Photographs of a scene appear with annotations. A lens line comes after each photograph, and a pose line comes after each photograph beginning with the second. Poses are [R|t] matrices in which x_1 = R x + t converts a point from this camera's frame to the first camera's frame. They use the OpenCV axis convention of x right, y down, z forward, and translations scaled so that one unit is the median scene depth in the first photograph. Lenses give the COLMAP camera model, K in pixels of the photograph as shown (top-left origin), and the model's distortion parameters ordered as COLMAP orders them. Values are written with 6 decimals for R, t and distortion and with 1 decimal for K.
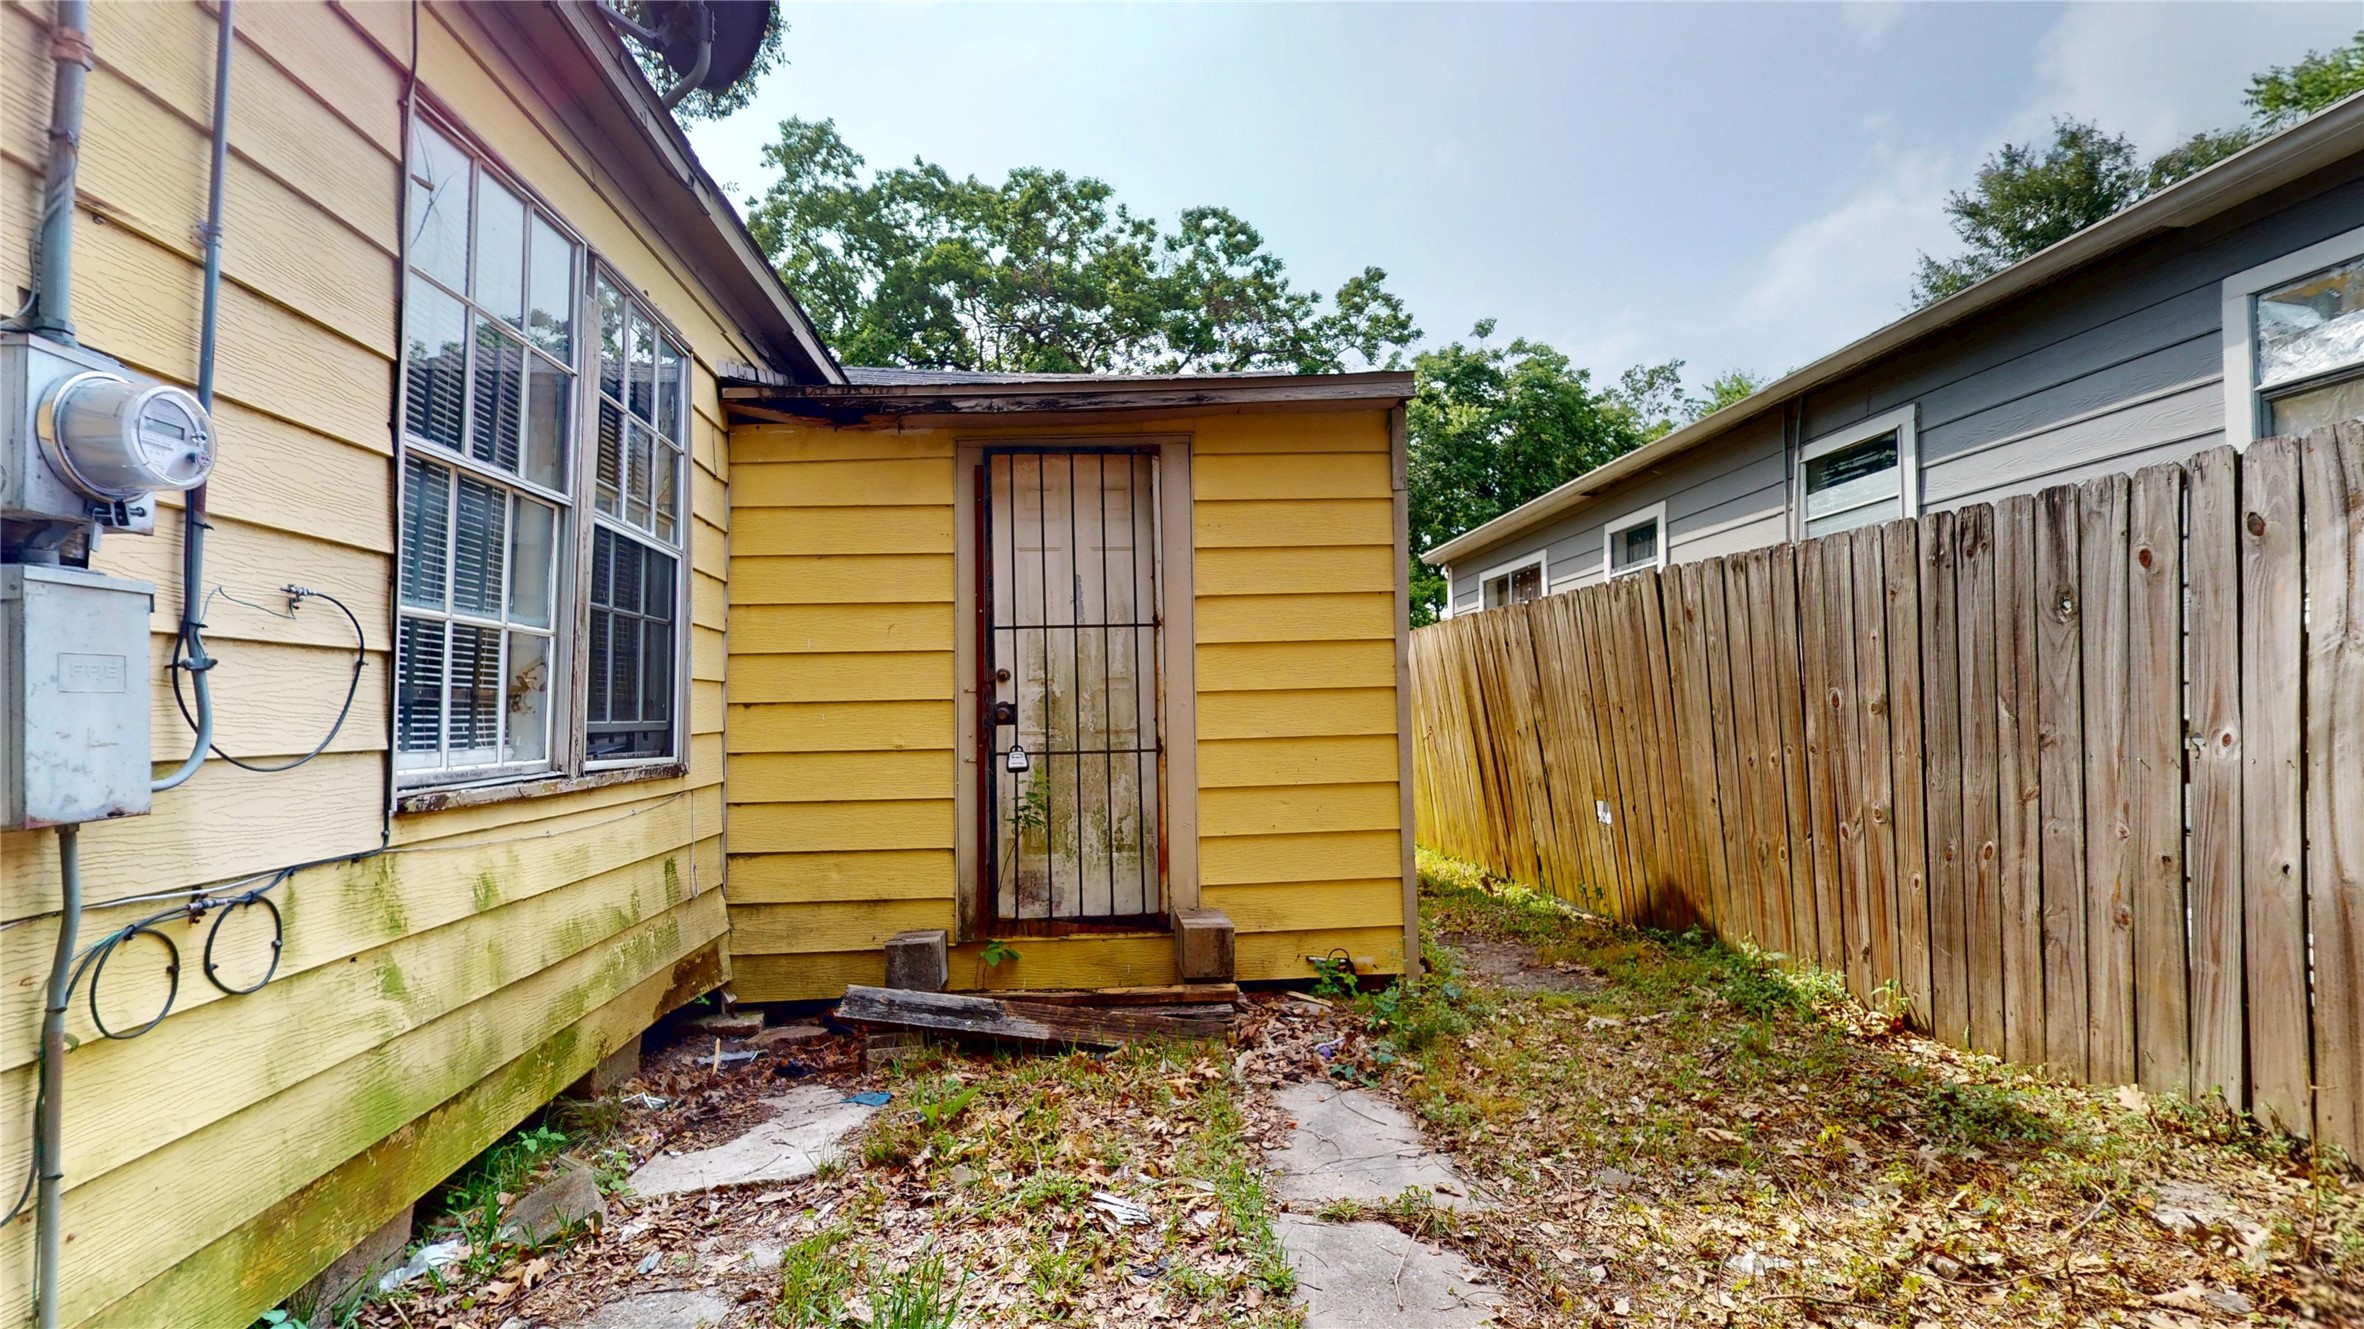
lens RADIAL K [[1085.2, 0, 1181.2], [0, 1085.2, 662.2], [0, 0, 1]] dist [-0.005079, -0.000600]
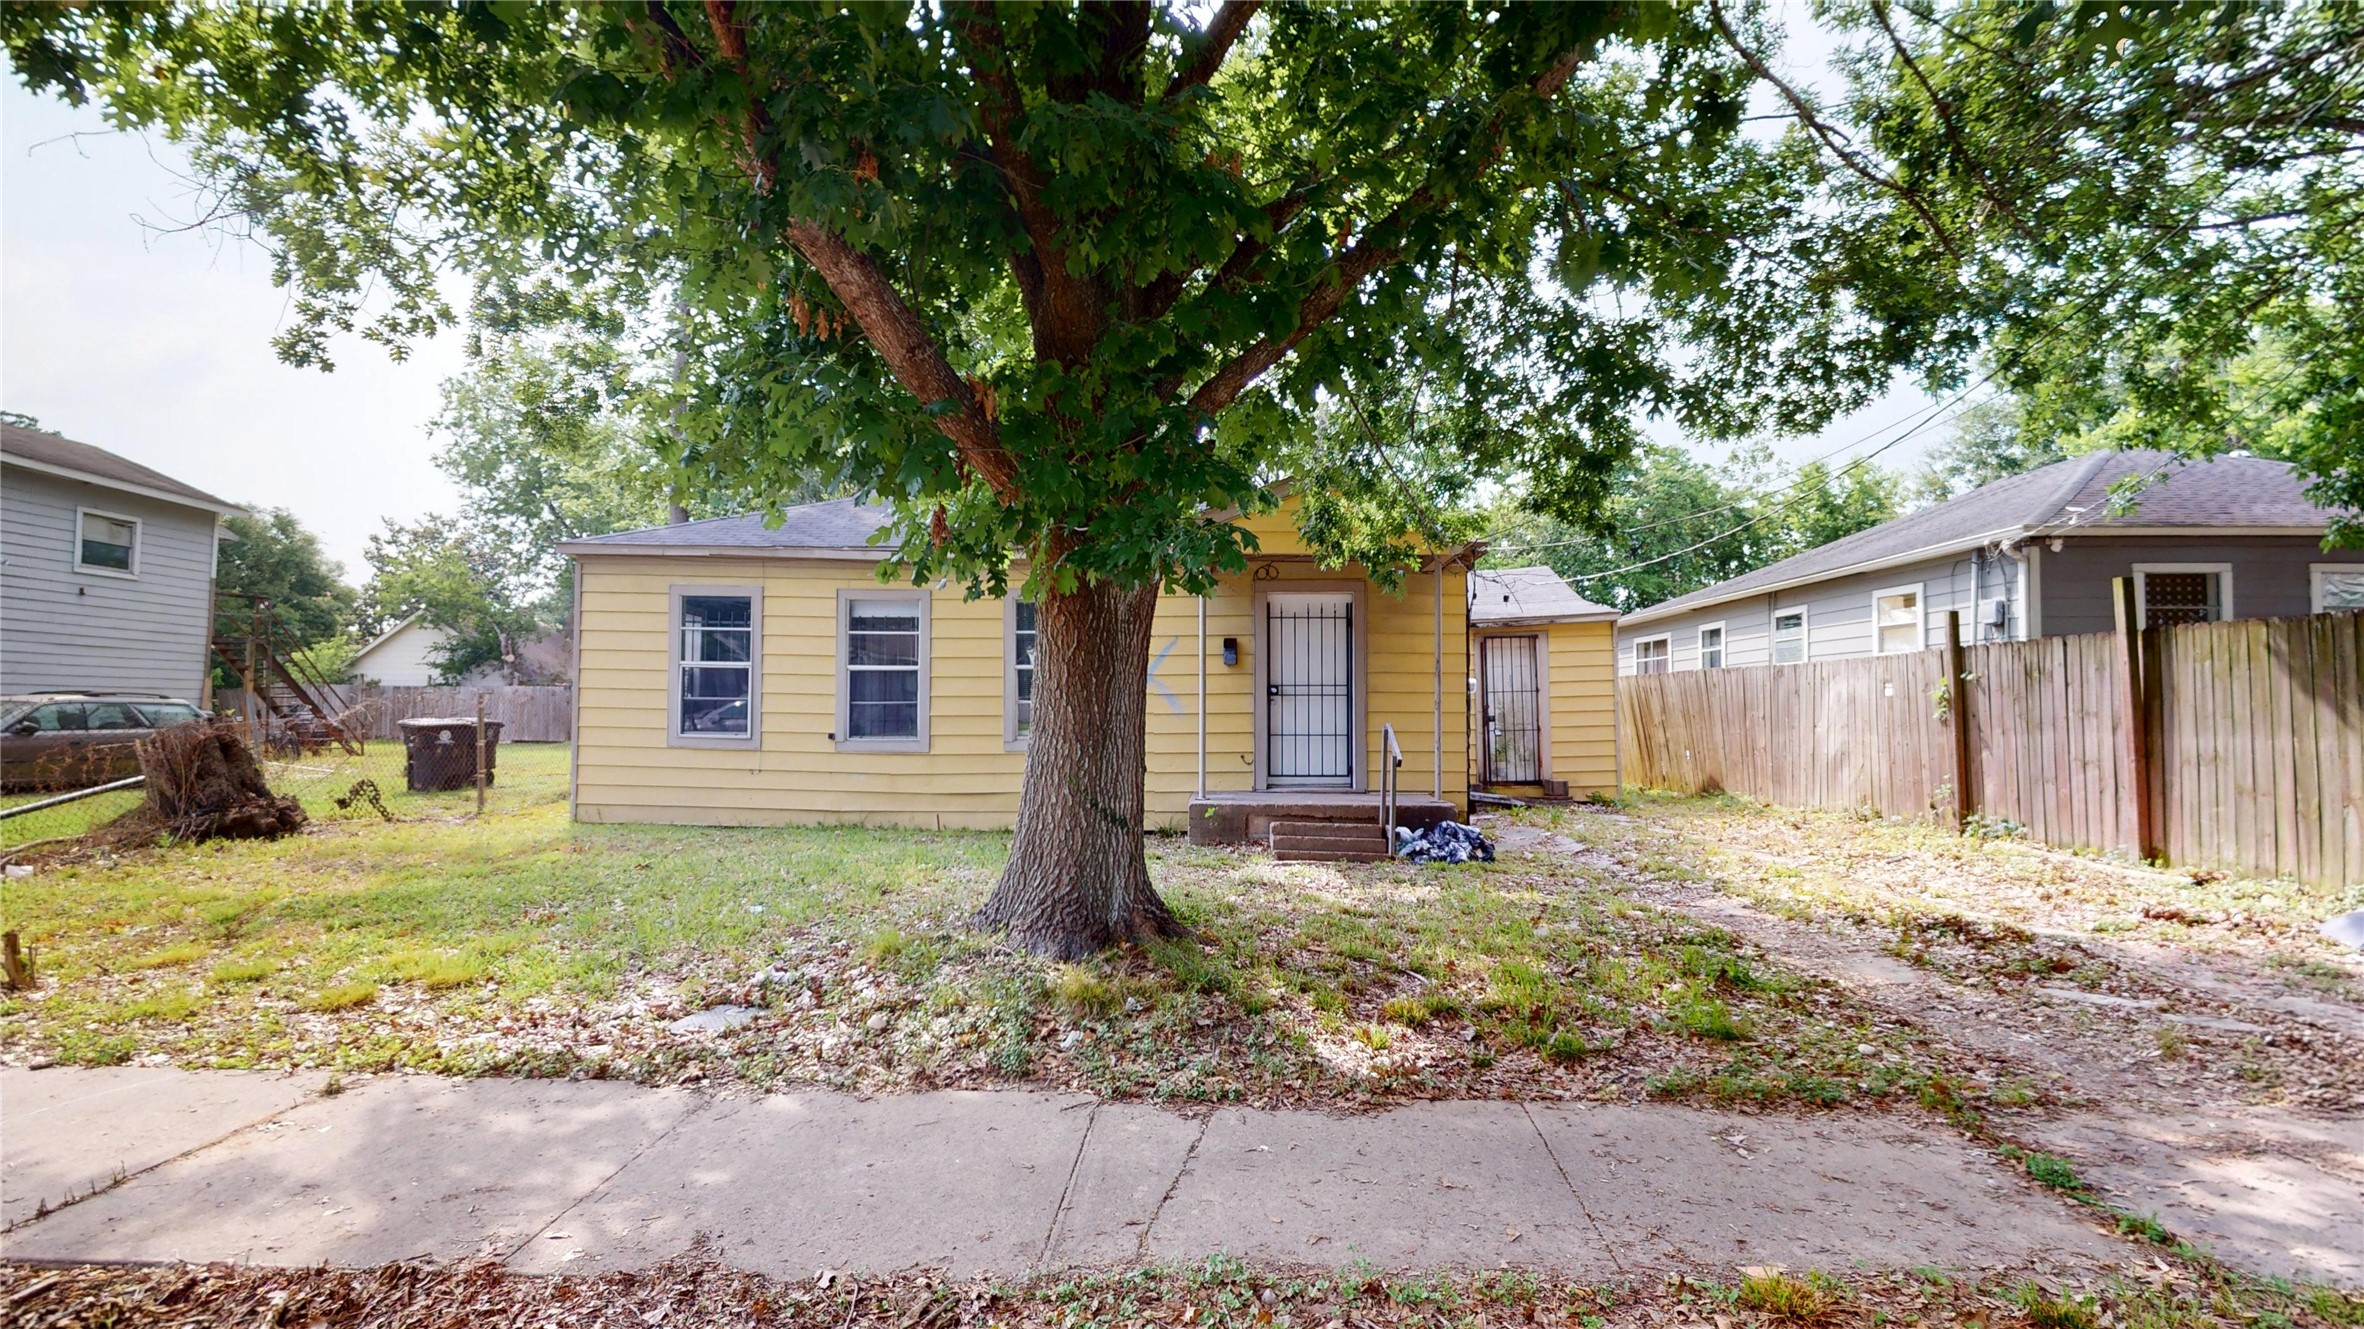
lens RADIAL K [[1085.2, 0, 1184.4], [0, 1085.2, 676.4], [0, 0, 1]] dist [-0.005079, -0.000600]
pose [[0.994223, -0.001747, -0.107322, -0.719071], [0.003667, 0.999837, 0.017691, -0.138053], [0.107274, -0.017982, 0.994067, -2.302961]]
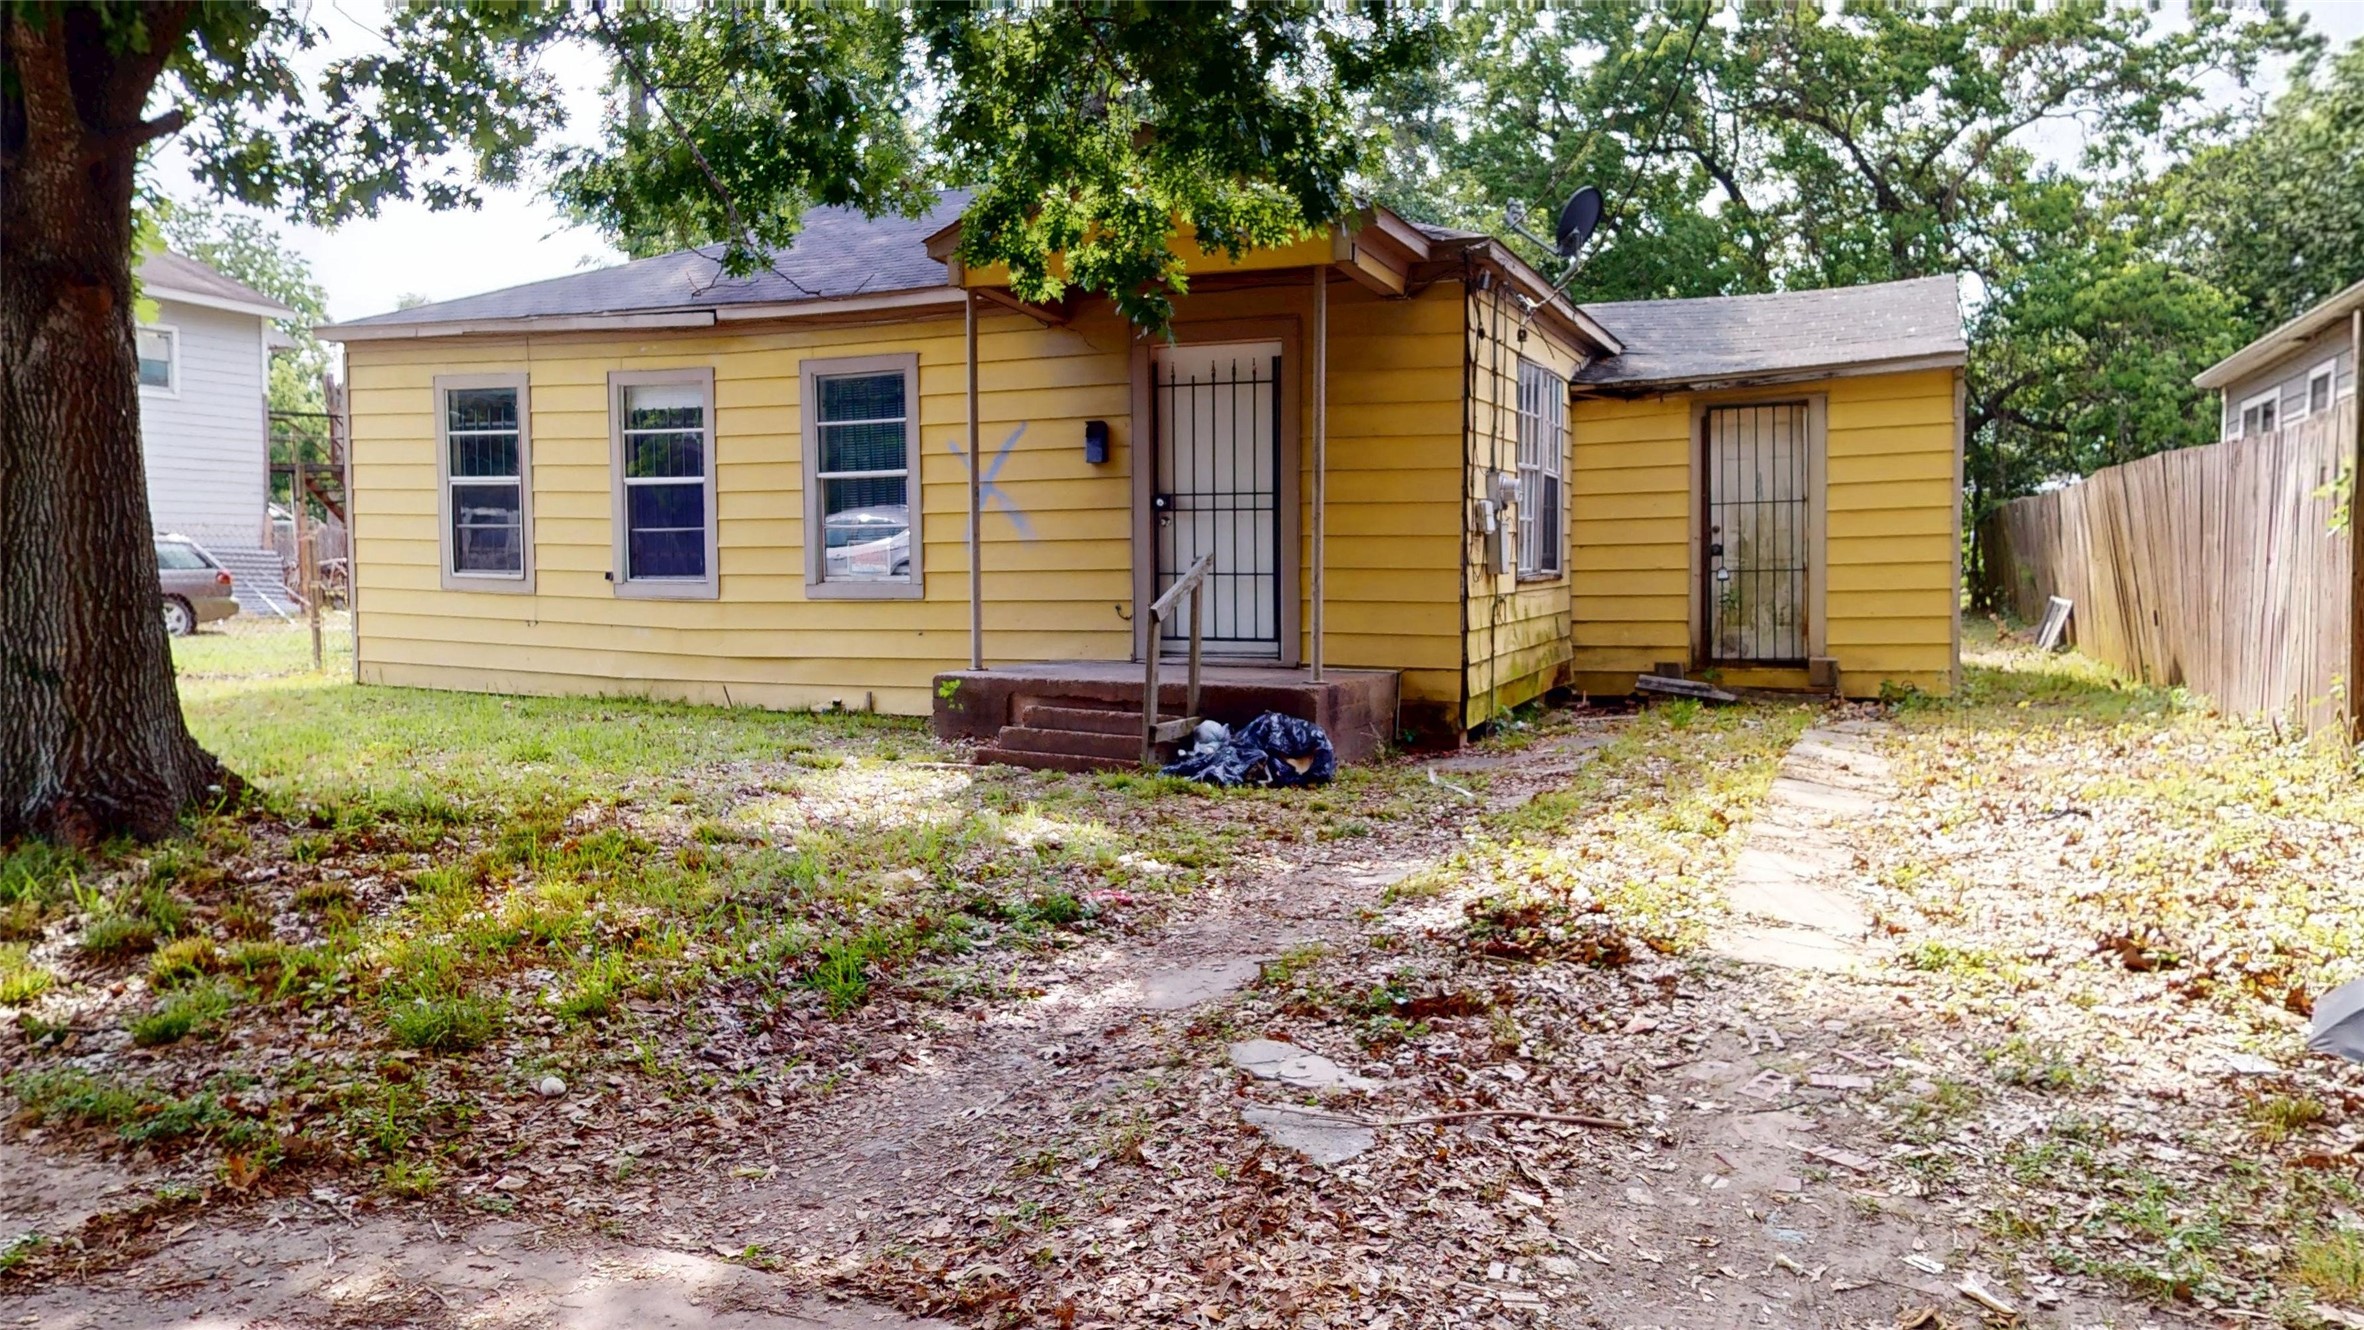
lens RADIAL K [[1615.8, 0, 1191.7], [0, 1615.8, 663.0], [0, 0, 1]] dist [0.005073, 0.003487]
pose [[0.881972, 0.028407, -0.470445, 0.351161], [0.026069, 0.993713, 0.108877, -0.085219], [0.470580, -0.108290, 0.875687, -1.861131]]
